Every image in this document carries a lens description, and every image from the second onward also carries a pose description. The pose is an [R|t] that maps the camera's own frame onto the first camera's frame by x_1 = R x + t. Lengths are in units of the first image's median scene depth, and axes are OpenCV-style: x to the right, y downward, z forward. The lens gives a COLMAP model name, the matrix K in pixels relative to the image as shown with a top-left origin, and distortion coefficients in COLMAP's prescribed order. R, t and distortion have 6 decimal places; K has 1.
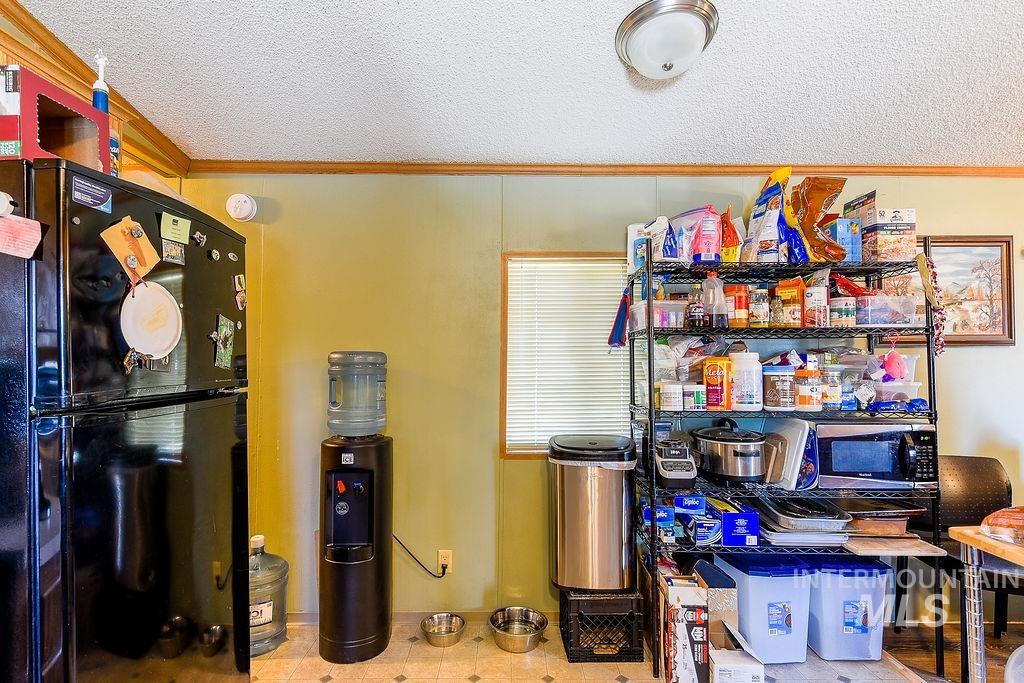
lens RADIAL K [[524.0, 0, 504.8], [0, 524.0, 344.1], [0, 0, 1]] dist [0.010663, -0.005770]
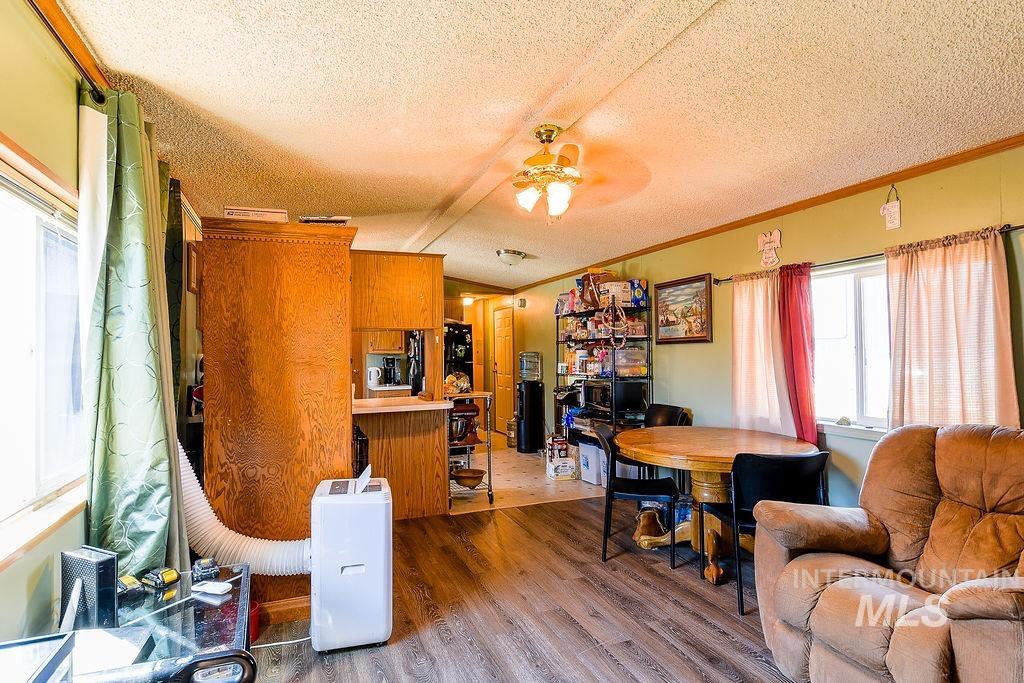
lens RADIAL K [[524.0, 0, 508.3], [0, 524.0, 342.9], [0, 0, 1]] dist [0.010663, -0.005770]
pose [[0.367280, -0.028309, -0.929680, 2.645517], [0.034468, 0.999264, -0.016811, 0.012105], [0.929472, -0.025869, 0.367985, -0.182084]]
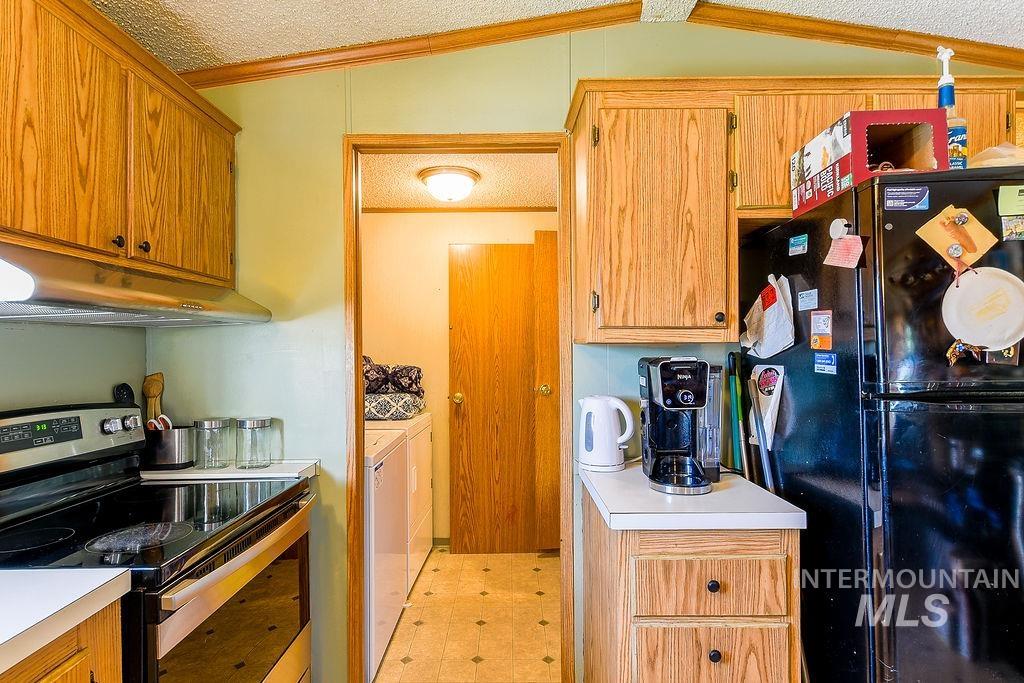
lens RADIAL K [[524.0, 0, 504.6], [0, 524.0, 342.8], [0, 0, 1]] dist [0.010663, -0.005770]
pose [[-0.006421, -0.014327, -0.999877, 0.145059], [0.027442, 0.999518, -0.014498, 0.002530], [0.999603, -0.027532, -0.006025, 0.089507]]
